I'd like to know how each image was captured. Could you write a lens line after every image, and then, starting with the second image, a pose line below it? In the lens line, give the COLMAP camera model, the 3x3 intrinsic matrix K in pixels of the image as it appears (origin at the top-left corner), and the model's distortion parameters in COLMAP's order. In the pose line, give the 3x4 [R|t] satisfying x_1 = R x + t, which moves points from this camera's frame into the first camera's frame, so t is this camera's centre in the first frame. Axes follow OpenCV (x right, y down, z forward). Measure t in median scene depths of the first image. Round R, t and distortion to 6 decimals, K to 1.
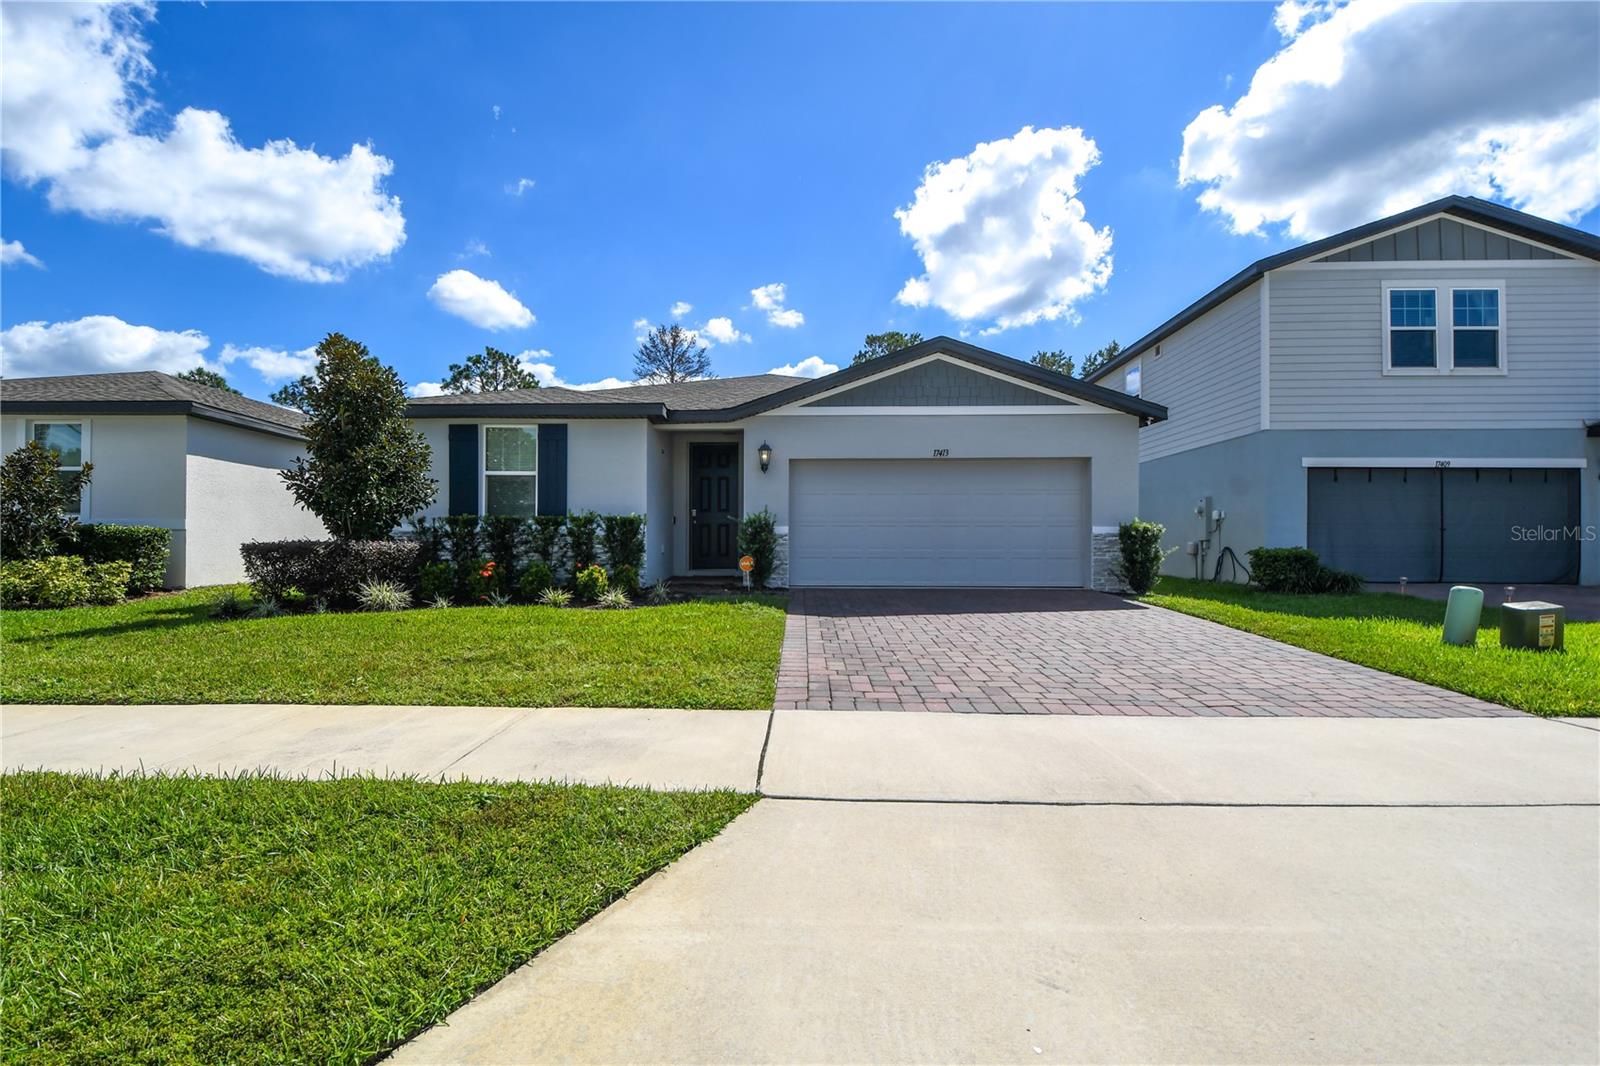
lens RADIAL K [[724.1, 0, 768.8], [0, 724.1, 550.0], [0, 0, 1]] dist [0.001239, -0.019440]
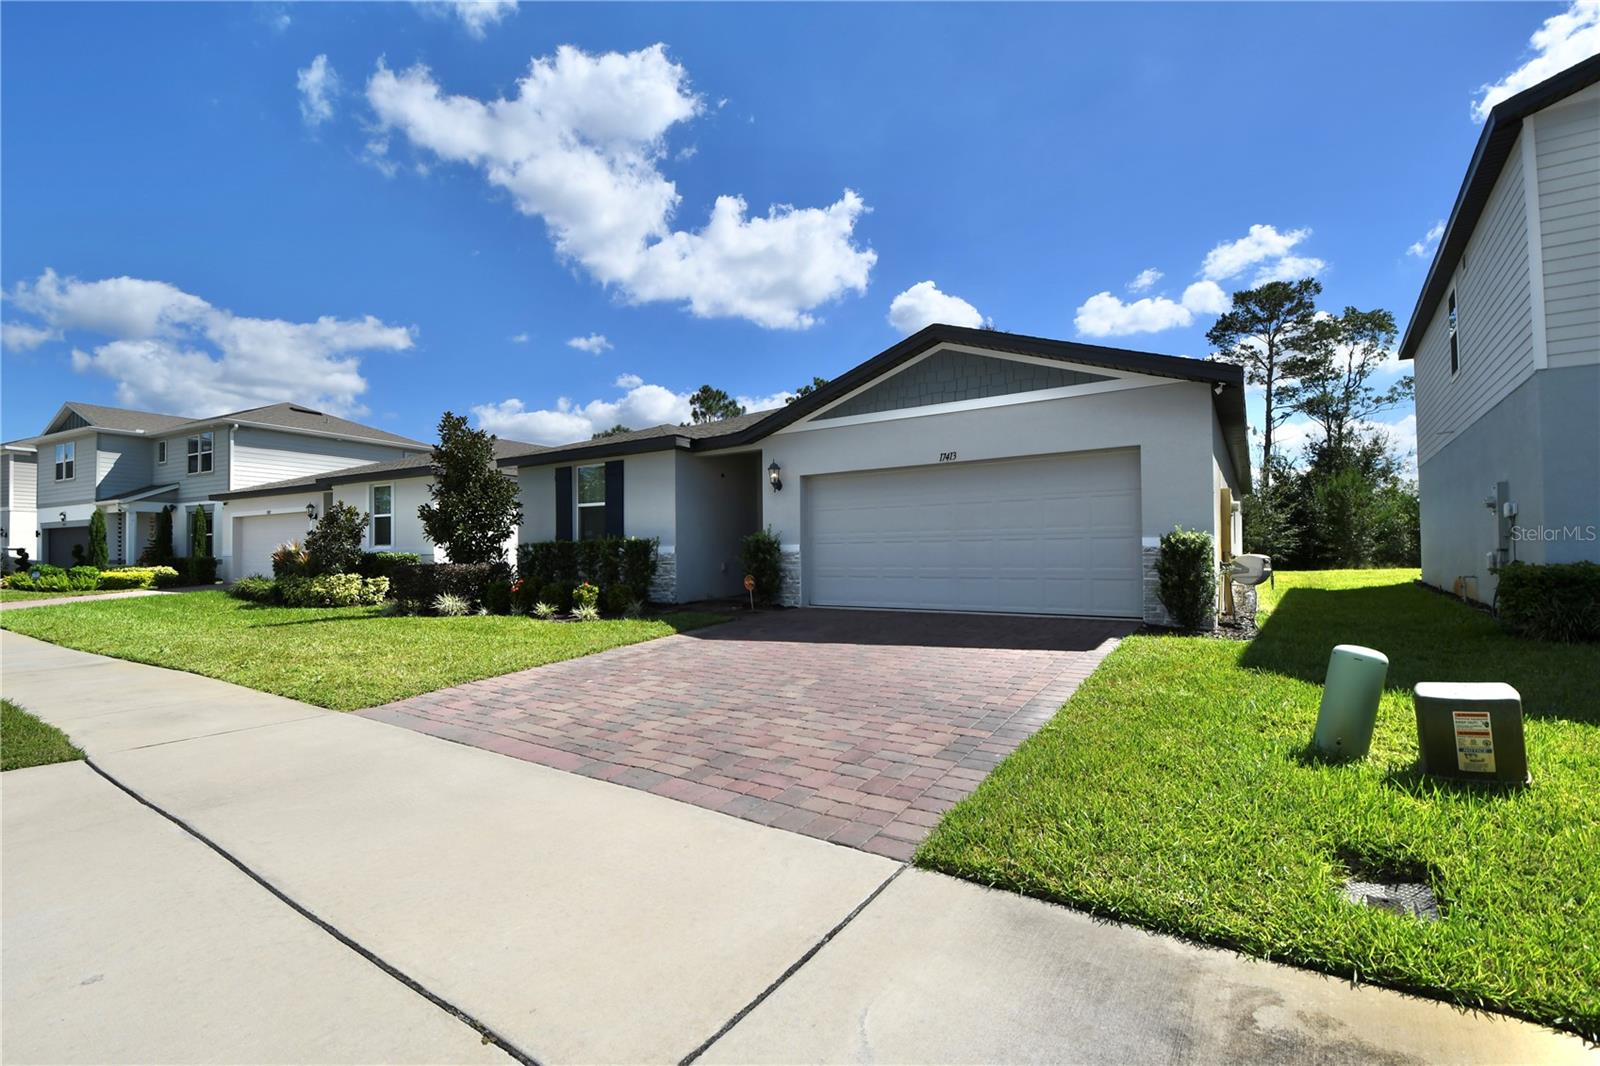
lens RADIAL K [[724.1, 0, 768.8], [0, 724.1, 550.0], [0, 0, 1]] dist [0.001239, -0.019440]
pose [[0.832904, -0.014213, -0.553235, 0.537943], [0.007258, 0.999865, -0.014759, -0.011225], [0.553370, 0.008277, 0.832894, 0.161414]]
